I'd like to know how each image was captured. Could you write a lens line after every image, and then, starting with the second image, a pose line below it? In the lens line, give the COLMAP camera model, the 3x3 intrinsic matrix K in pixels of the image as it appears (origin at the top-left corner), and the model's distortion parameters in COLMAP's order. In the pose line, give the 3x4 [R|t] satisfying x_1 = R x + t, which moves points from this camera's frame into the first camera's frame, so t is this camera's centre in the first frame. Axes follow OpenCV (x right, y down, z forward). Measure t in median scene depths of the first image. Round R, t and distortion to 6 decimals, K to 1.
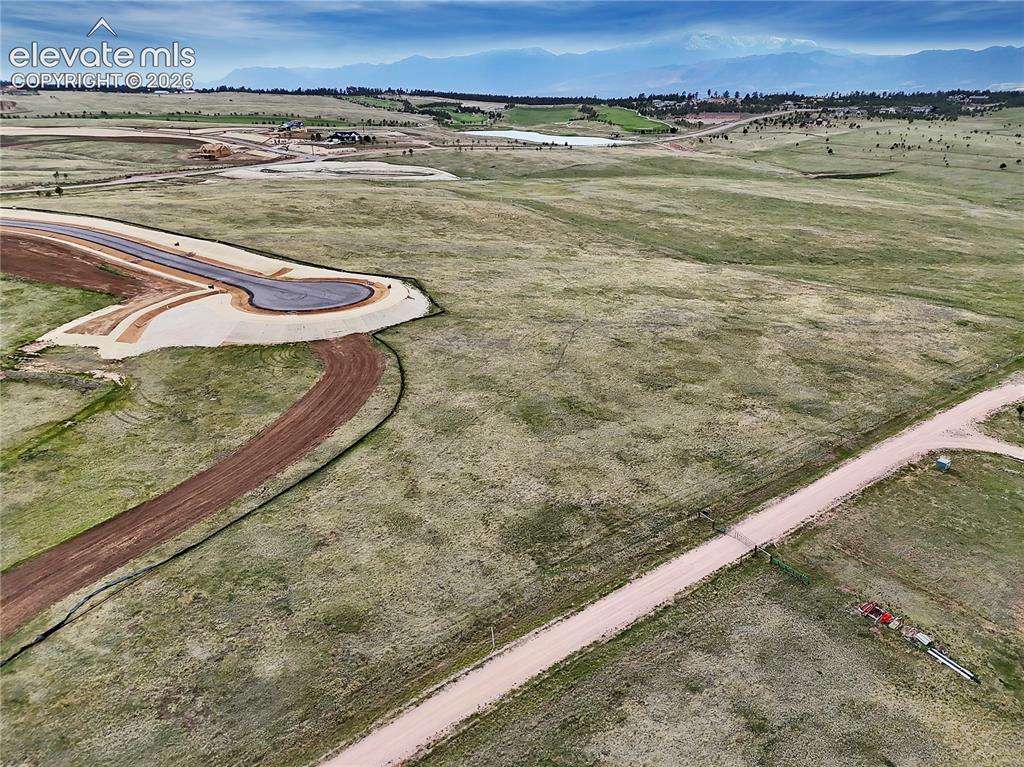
lens RADIAL K [[769.2, 0, 511.4], [0, 769.2, 352.3], [0, 0, 1]] dist [0.072096, -0.064362]
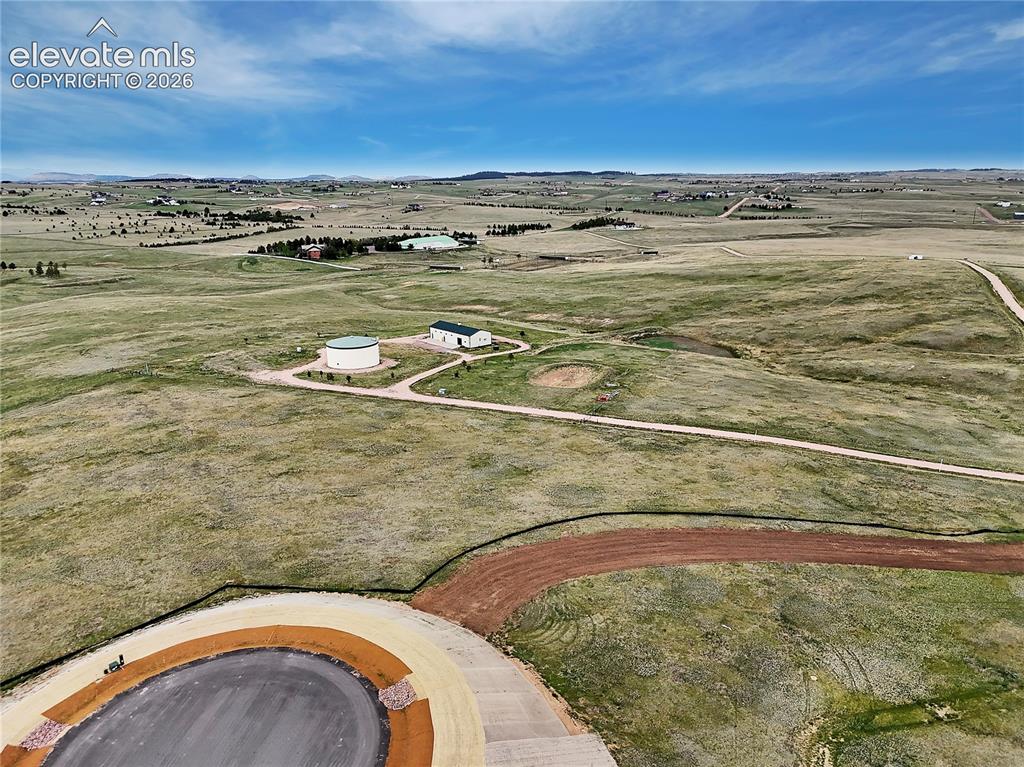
lens RADIAL K [[757.1, 0, 508.7], [0, 757.1, 387.6], [0, 0, 1]] dist [0.080359, -0.082636]
pose [[-0.488587, -0.228181, 0.842150, -0.661329], [0.309308, 0.857217, 0.411714, -0.365458], [-0.815850, 0.461642, -0.348246, 1.066444]]
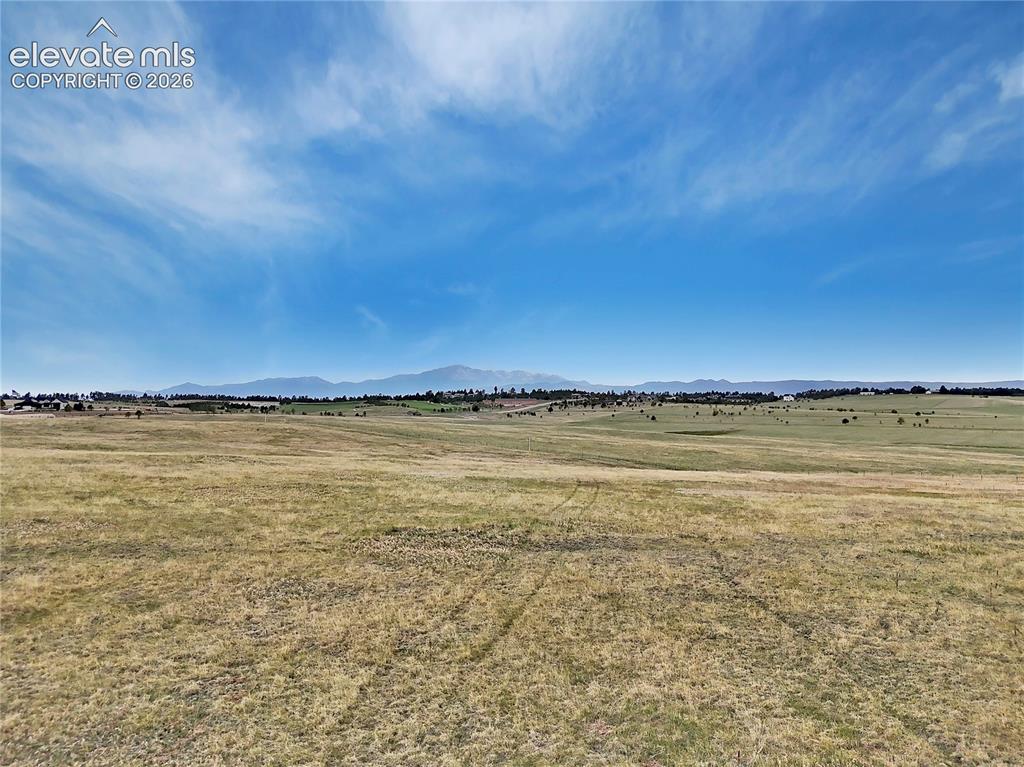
lens RADIAL K [[763.3, 0, 509.4], [0, 763.3, 382.1], [0, 0, 1]] dist [0.081492, -0.082077]
pose [[0.960916, 0.004431, 0.276805, 0.005607], [0.095476, 0.933223, -0.346381, -0.018694], [-0.259856, 0.359271, 0.896326, 0.921592]]
